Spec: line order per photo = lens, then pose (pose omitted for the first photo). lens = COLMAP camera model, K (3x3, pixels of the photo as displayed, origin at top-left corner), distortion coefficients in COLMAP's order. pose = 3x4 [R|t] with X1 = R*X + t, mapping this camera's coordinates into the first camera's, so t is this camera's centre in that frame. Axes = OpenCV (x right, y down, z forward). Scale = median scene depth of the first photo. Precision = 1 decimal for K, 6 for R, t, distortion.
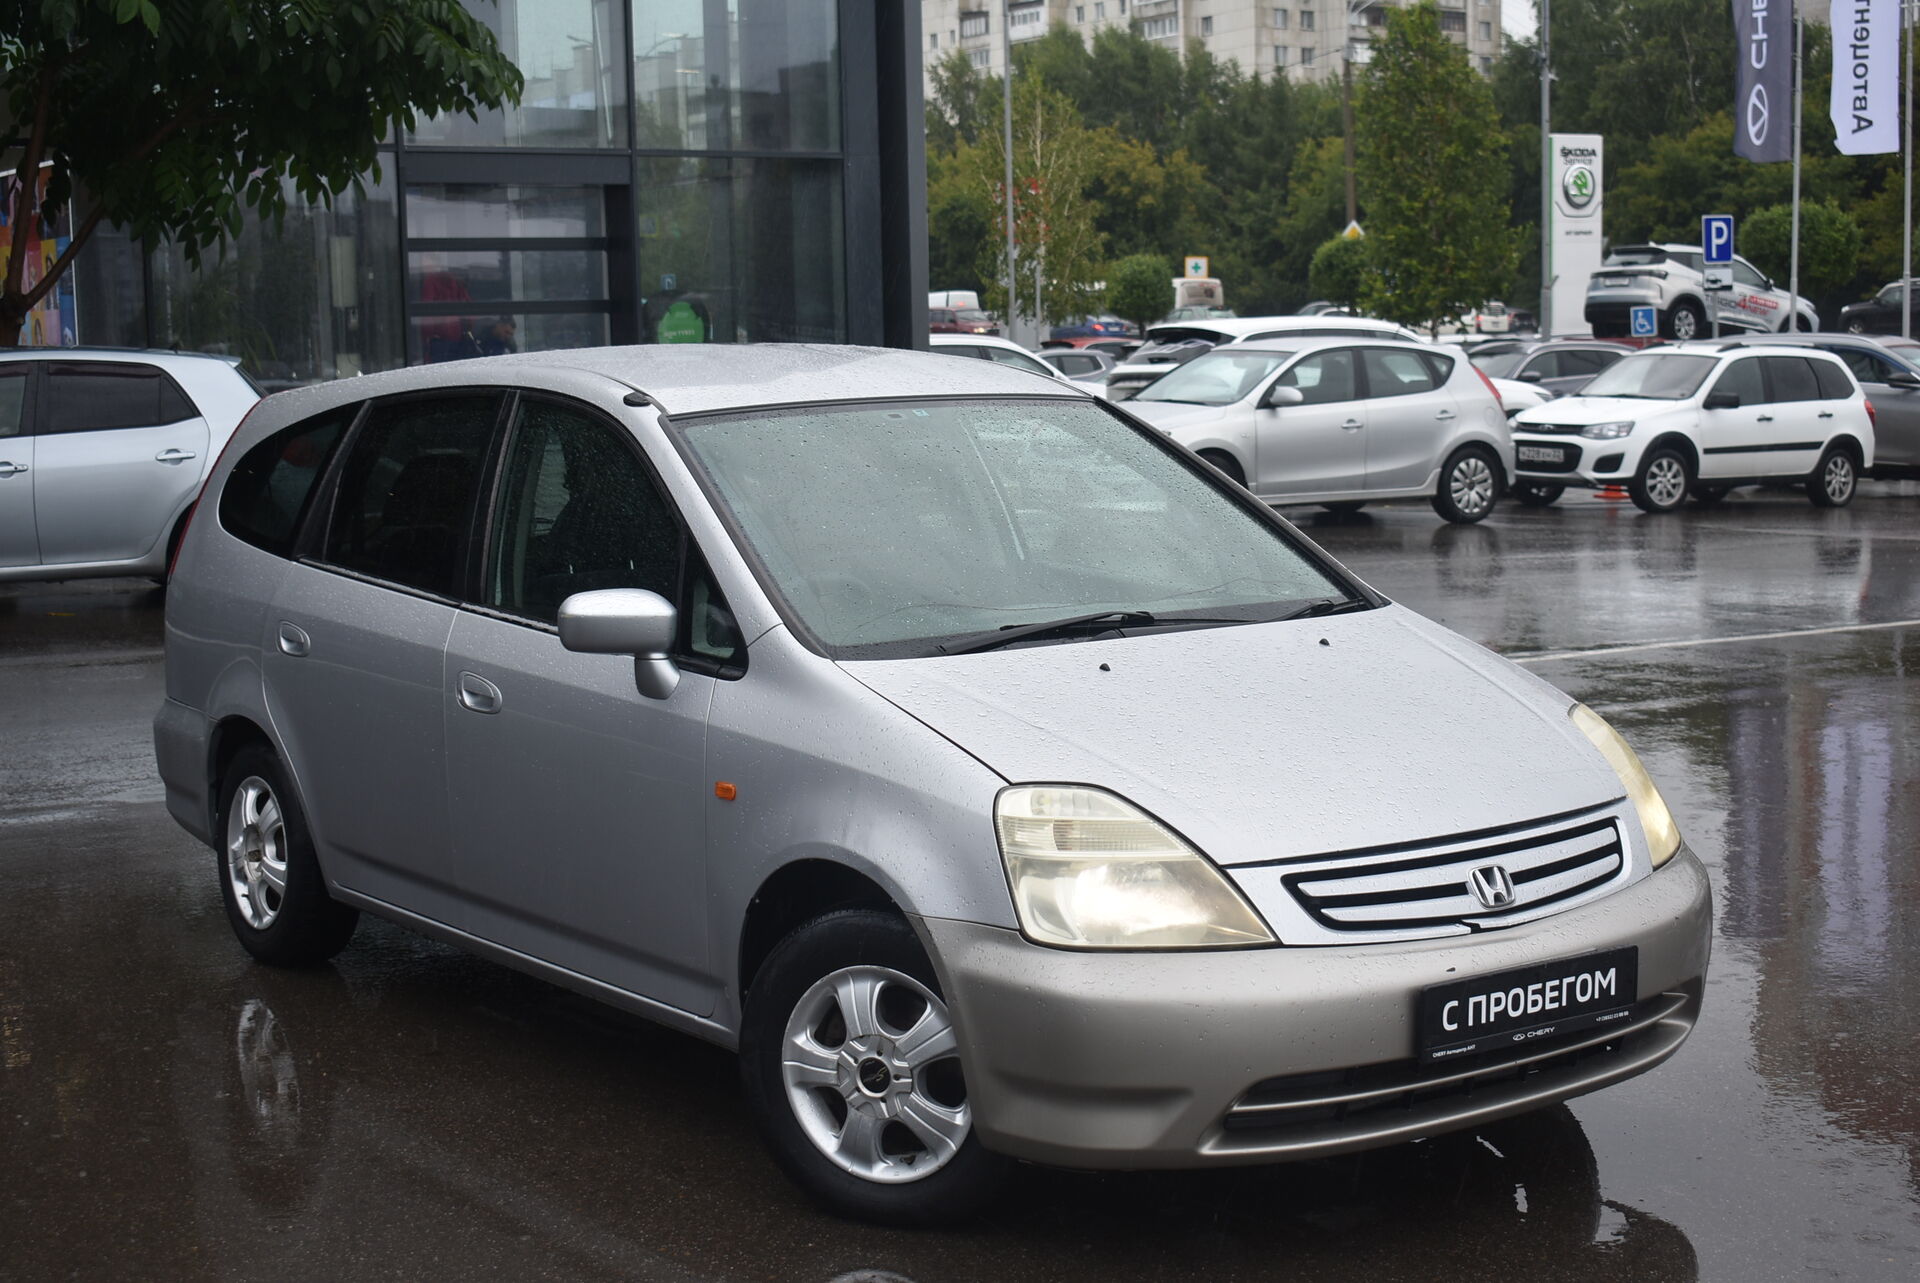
lens RADIAL K [[2852.3, 0, 960.0], [0, 2852.3, 641.5], [0, 0, 1]] dist [-0.000996, 0.020232]
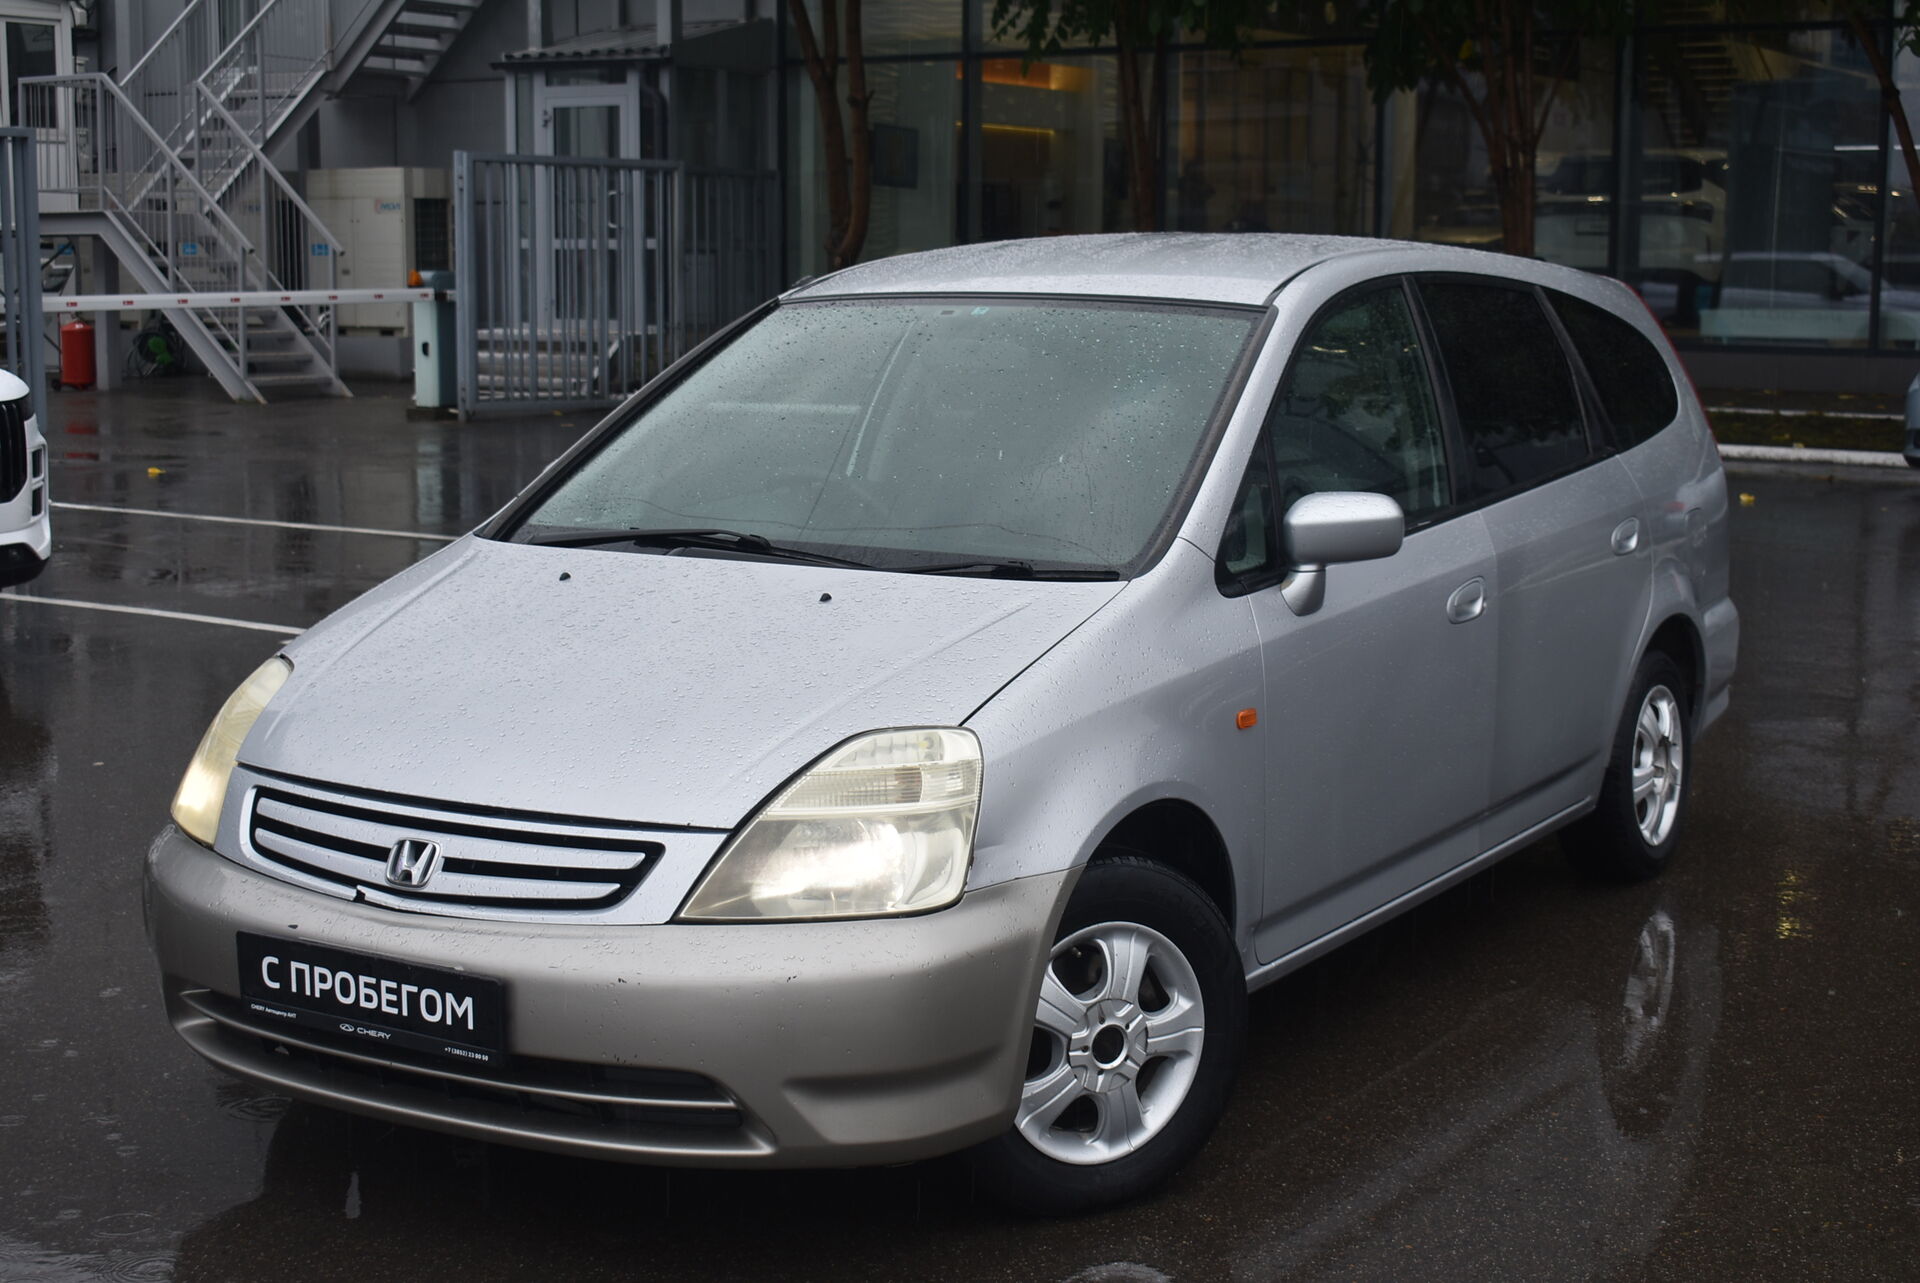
lens RADIAL K [[2801.5, 0, 960.0], [0, 2801.5, 641.5], [0, 0, 1]] dist [-0.014095, 0.072959]
pose [[0.376139, 0.155627, -0.913400, 1.032095], [-0.114314, 0.986057, 0.120932, -0.104875], [0.919484, 0.058927, 0.388685, 0.823860]]
